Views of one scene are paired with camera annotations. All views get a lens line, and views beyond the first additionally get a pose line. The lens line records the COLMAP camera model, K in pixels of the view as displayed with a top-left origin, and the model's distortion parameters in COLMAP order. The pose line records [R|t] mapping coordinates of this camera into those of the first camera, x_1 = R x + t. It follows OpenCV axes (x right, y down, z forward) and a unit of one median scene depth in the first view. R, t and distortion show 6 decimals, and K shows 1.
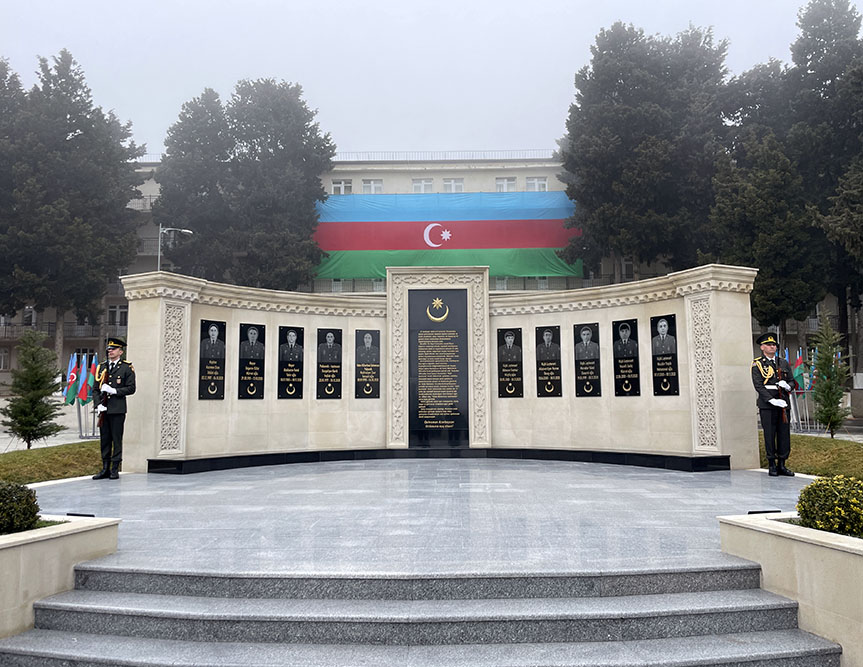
lens RADIAL K [[641.6, 0, 428.7], [0, 641.6, 340.3], [0, 0, 1]] dist [0.051591, -0.054661]
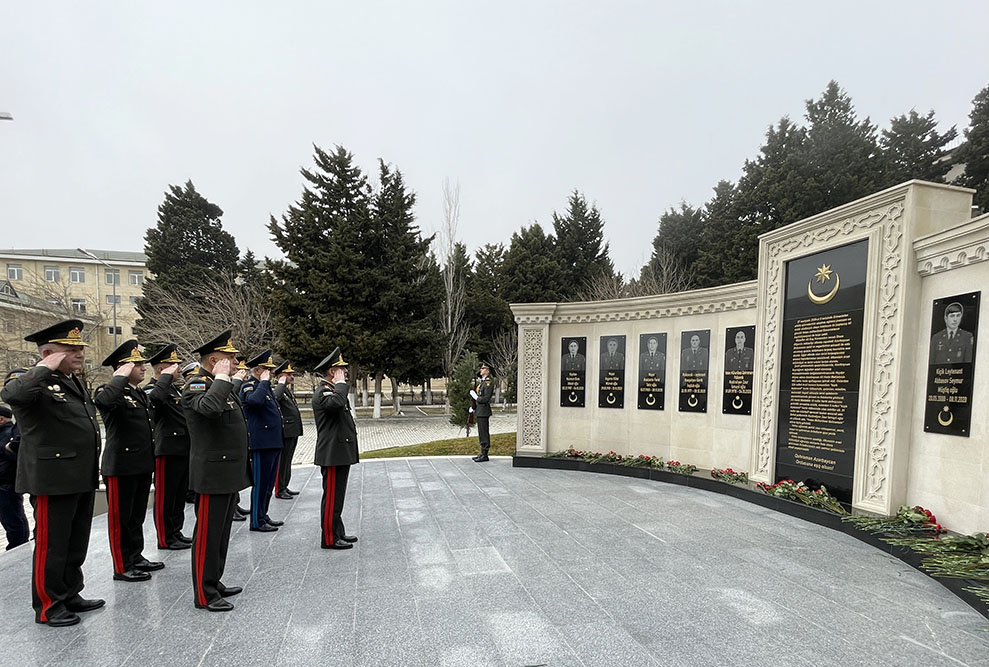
lens RADIAL K [[472.3, 0, 498.7], [0, 472.3, 415.3], [0, 0, 1]] dist [-0.006515, -0.000275]
pose [[0.299314, 0.077230, -0.951024, 0.371024], [0.079803, 0.991200, 0.105609, 0.006517], [0.950812, -0.107505, 0.290517, 0.552063]]
